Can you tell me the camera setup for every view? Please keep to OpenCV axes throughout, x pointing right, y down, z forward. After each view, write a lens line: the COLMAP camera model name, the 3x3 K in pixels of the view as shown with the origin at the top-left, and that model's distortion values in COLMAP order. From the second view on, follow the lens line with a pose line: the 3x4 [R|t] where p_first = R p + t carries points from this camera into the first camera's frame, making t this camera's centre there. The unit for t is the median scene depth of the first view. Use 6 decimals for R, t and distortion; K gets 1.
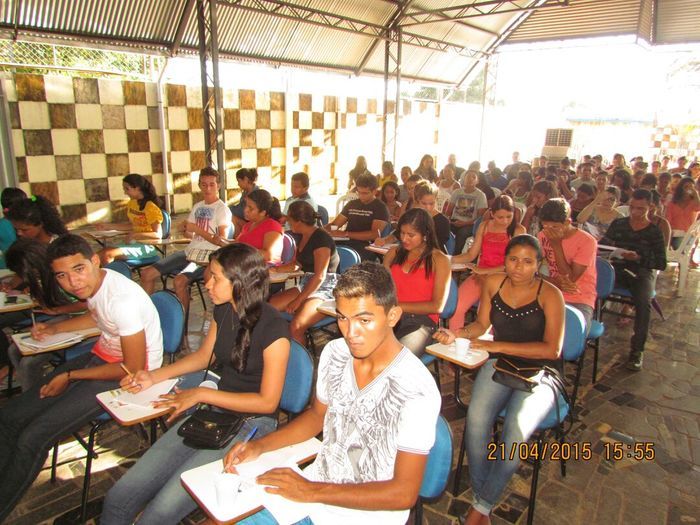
lens RADIAL K [[501.4, 0, 350.1], [0, 501.4, 263.1], [0, 0, 1]] dist [-0.020390, 0.001205]
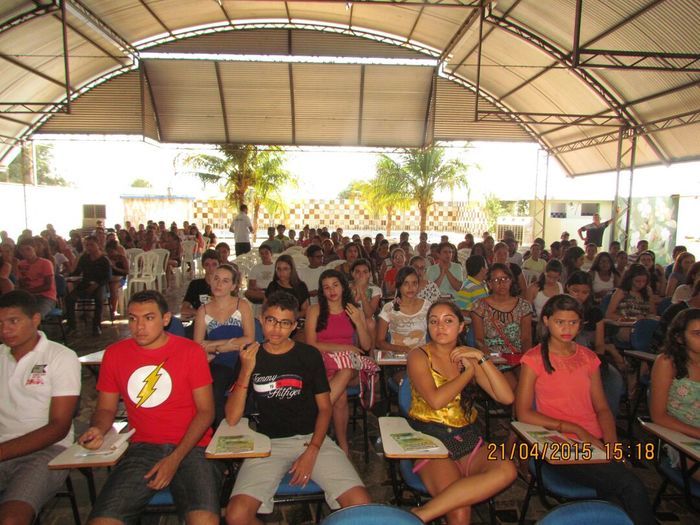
lens RADIAL K [[499.6, 0, 347.0], [0, 499.6, 259.6], [0, 0, 1]] dist [-0.025173, 0.004027]
pose [[0.715700, -0.089038, 0.692709, 0.011934], [0.194556, 0.977996, -0.075306, 0.081336], [-0.670761, 0.188667, 0.717275, -0.283200]]
